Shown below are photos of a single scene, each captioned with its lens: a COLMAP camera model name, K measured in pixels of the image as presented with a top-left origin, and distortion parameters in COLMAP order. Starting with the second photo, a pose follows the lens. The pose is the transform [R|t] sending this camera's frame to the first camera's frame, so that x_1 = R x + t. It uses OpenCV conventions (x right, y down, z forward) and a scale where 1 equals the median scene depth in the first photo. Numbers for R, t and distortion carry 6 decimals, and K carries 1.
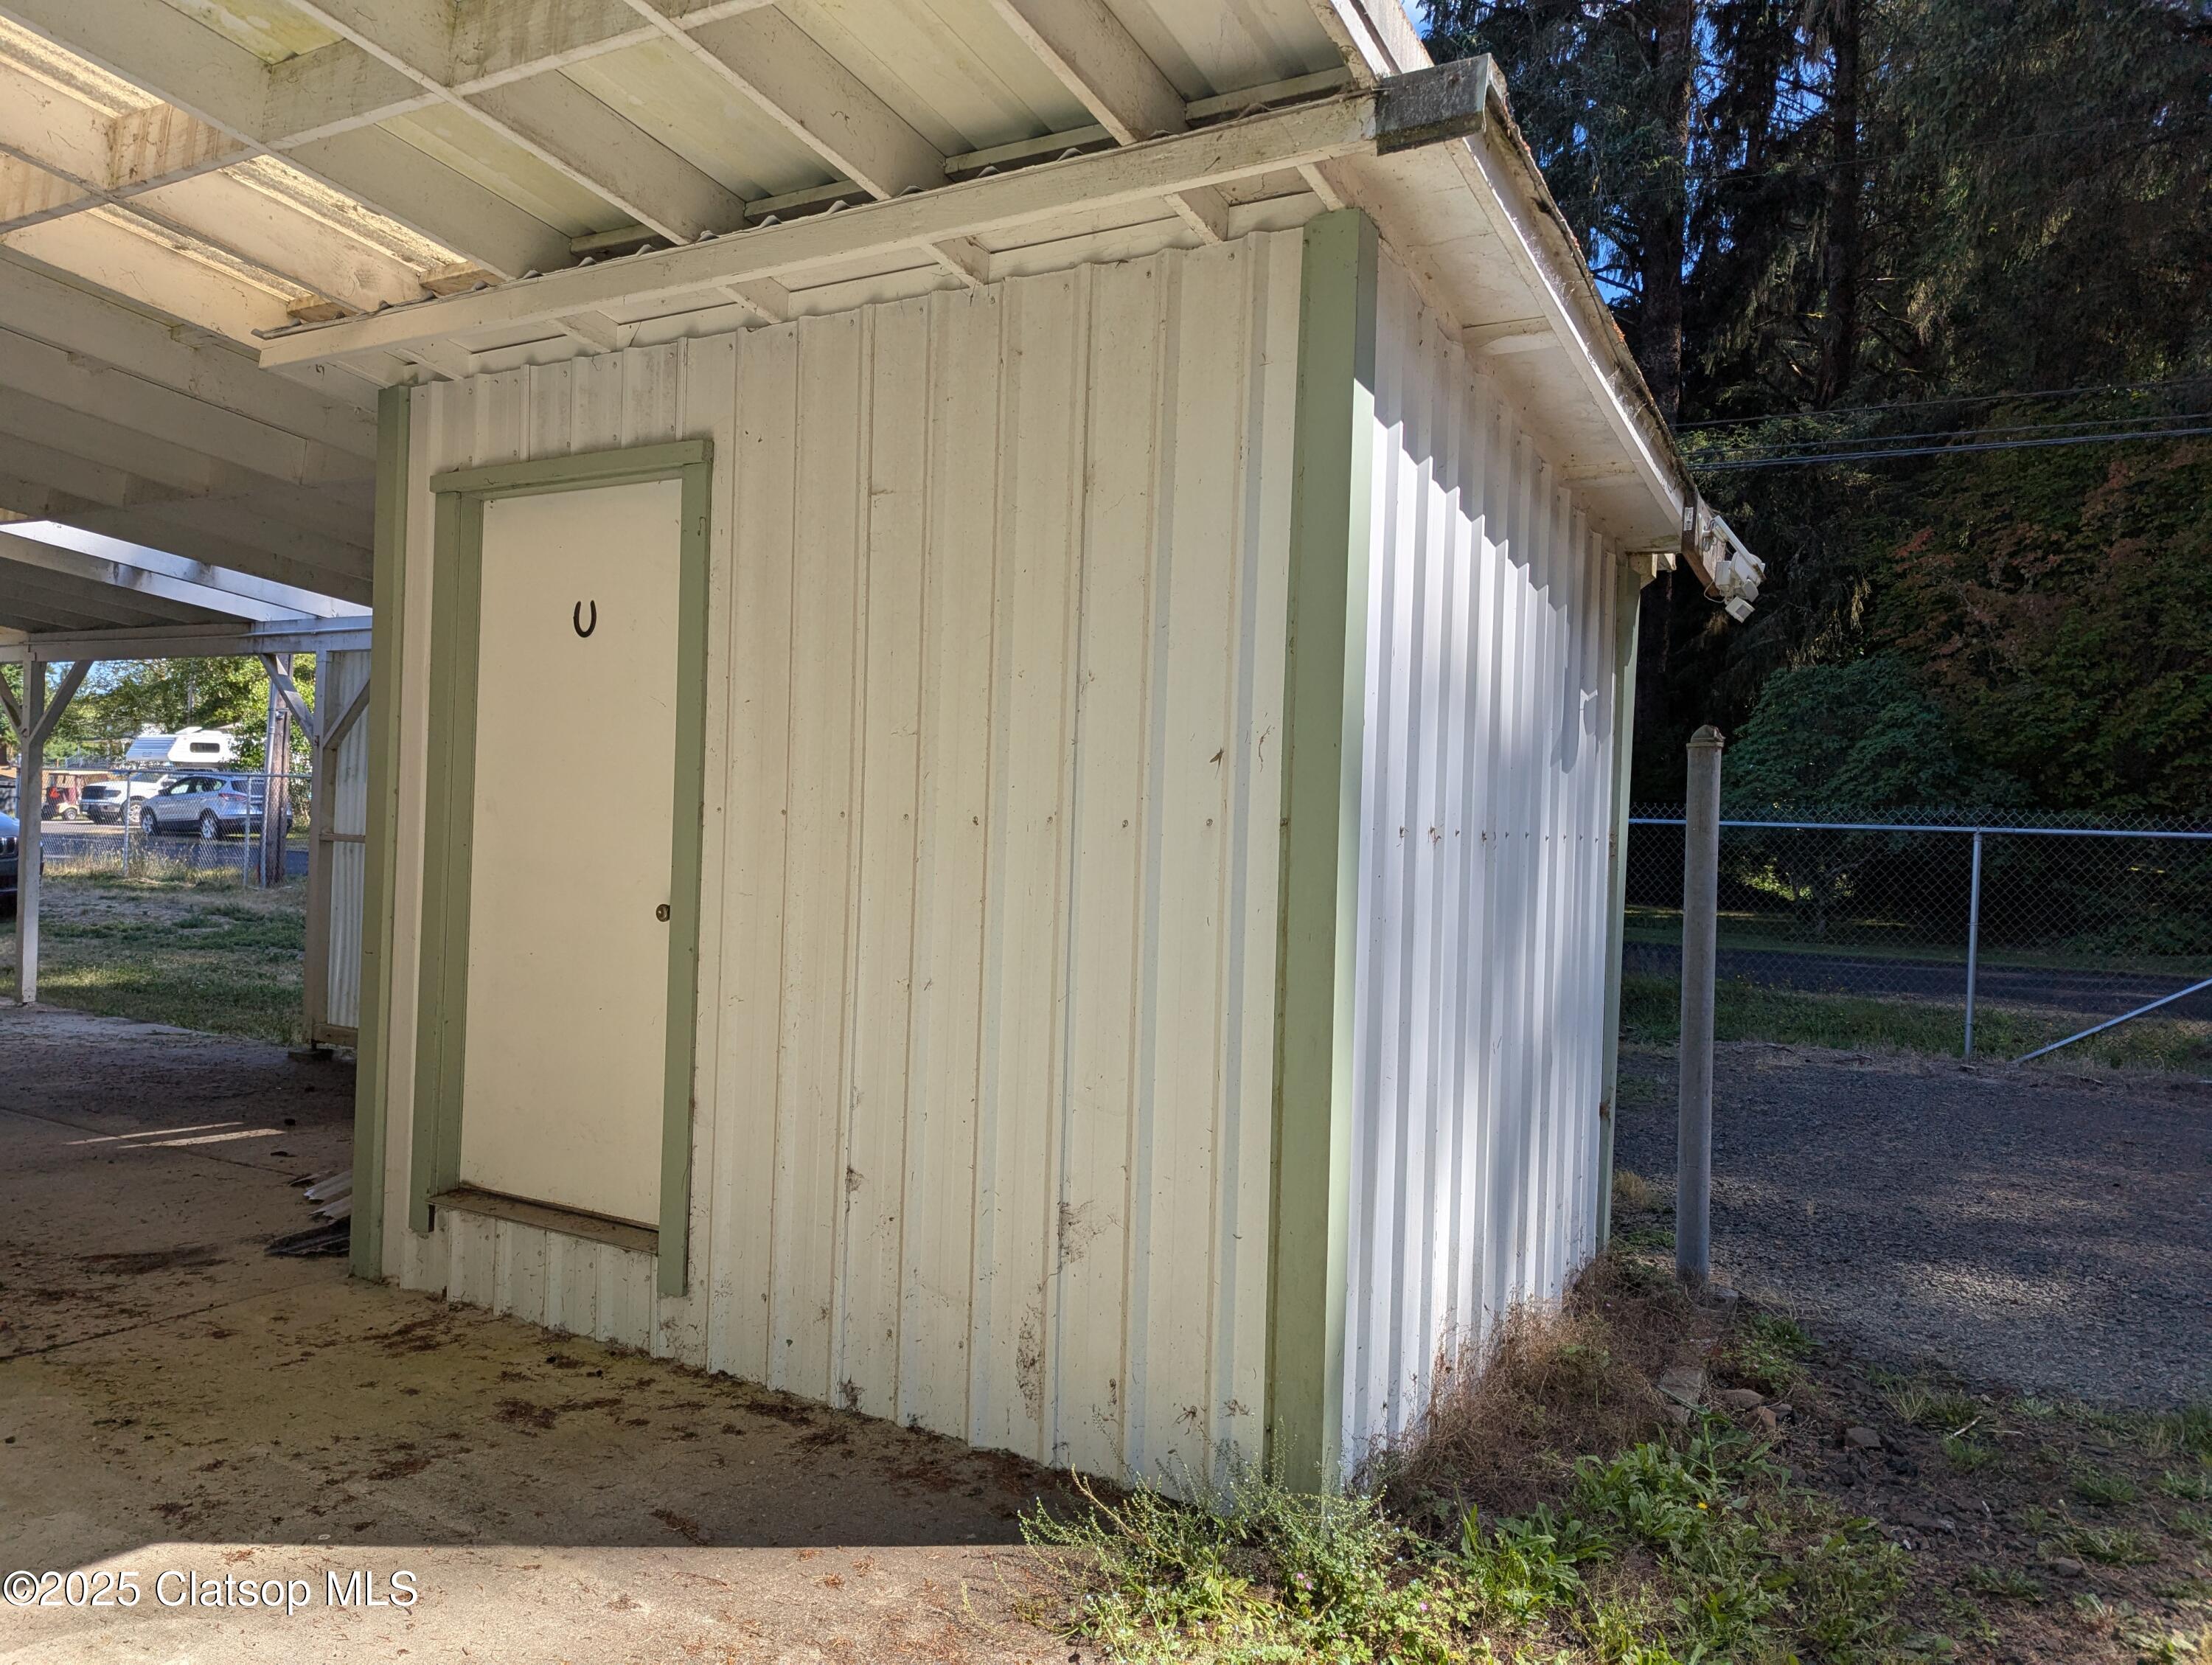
lens RADIAL K [[1542.2, 0, 1106.0], [0, 1542.2, 832.5], [0, 0, 1]] dist [0.010557, 0.002423]
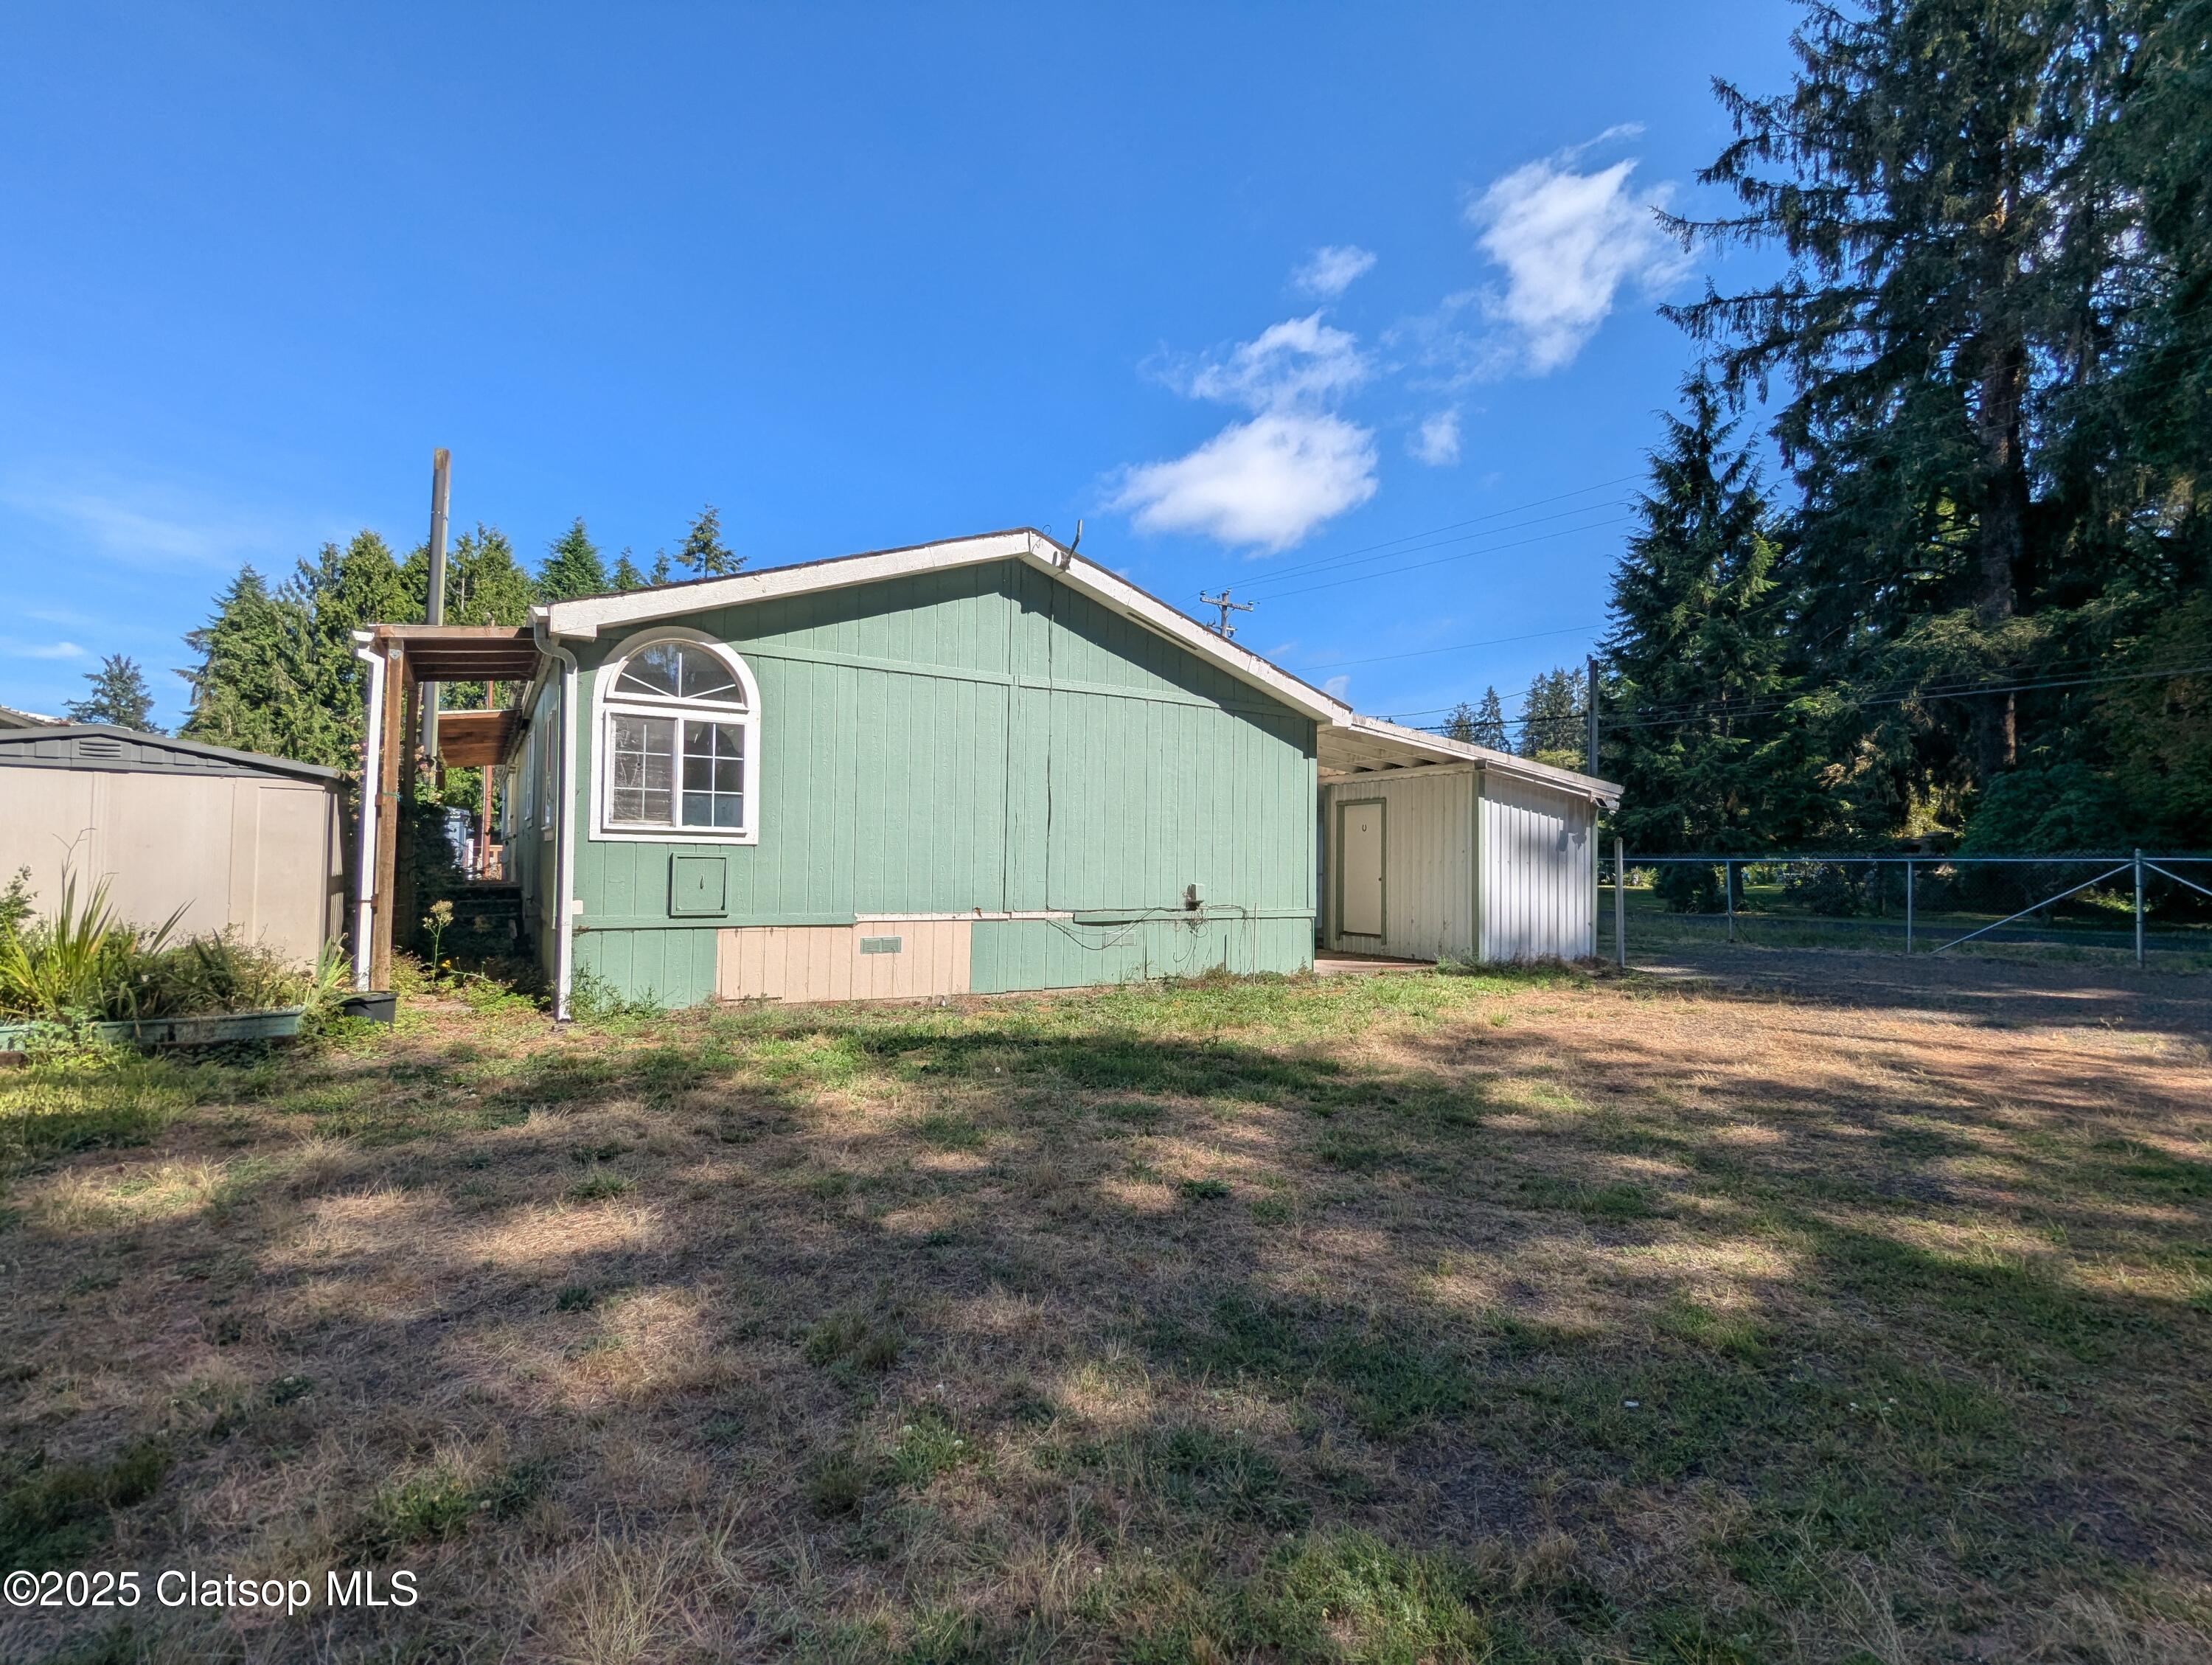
lens RADIAL K [[1058.7, 0, 1104.2], [0, 1058.7, 838.9], [0, 0, 1]] dist [0.004219, 0.000426]
pose [[0.867007, -0.037361, -0.496893, 0.711936], [0.014101, 0.998625, -0.050482, 0.076230], [0.498096, 0.036762, 0.866342, -2.650068]]
